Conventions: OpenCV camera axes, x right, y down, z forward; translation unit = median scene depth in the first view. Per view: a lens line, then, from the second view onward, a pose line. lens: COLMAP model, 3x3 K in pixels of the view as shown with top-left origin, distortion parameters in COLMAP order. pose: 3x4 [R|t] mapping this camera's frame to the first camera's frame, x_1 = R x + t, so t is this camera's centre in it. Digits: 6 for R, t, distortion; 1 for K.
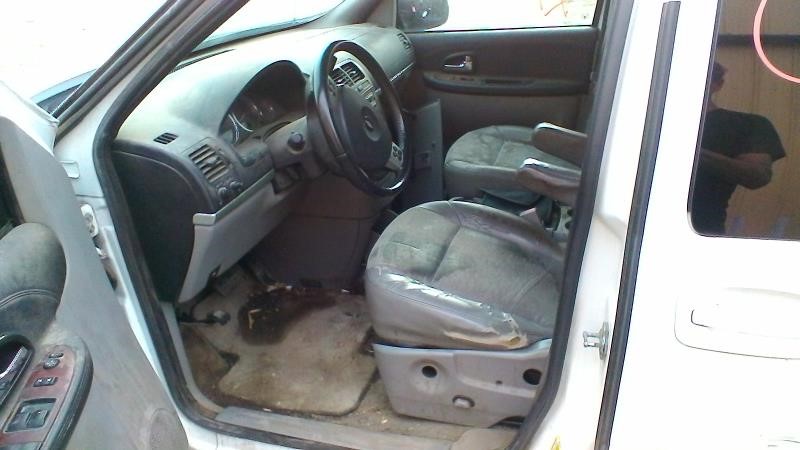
lens RADIAL K [[640.6, 0, 400.0], [0, 640.6, 225.0], [0, 0, 1]] dist [0.003267, 0.002313]
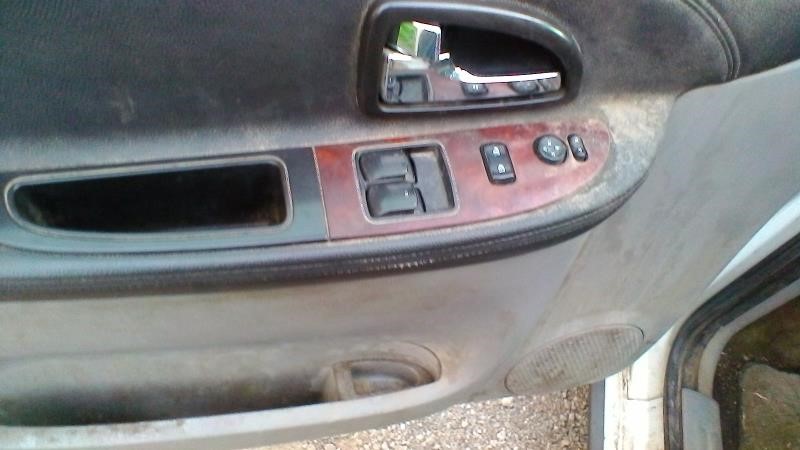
lens RADIAL K [[640.6, 0, 400.0], [0, 640.6, 225.0], [0, 0, 1]] dist [0.003267, 0.002313]
pose [[0.110017, 0.895957, -0.430299, -0.259508], [-0.624573, 0.399093, 0.671292, 0.010262], [0.773178, 0.194899, 0.603498, 0.536691]]
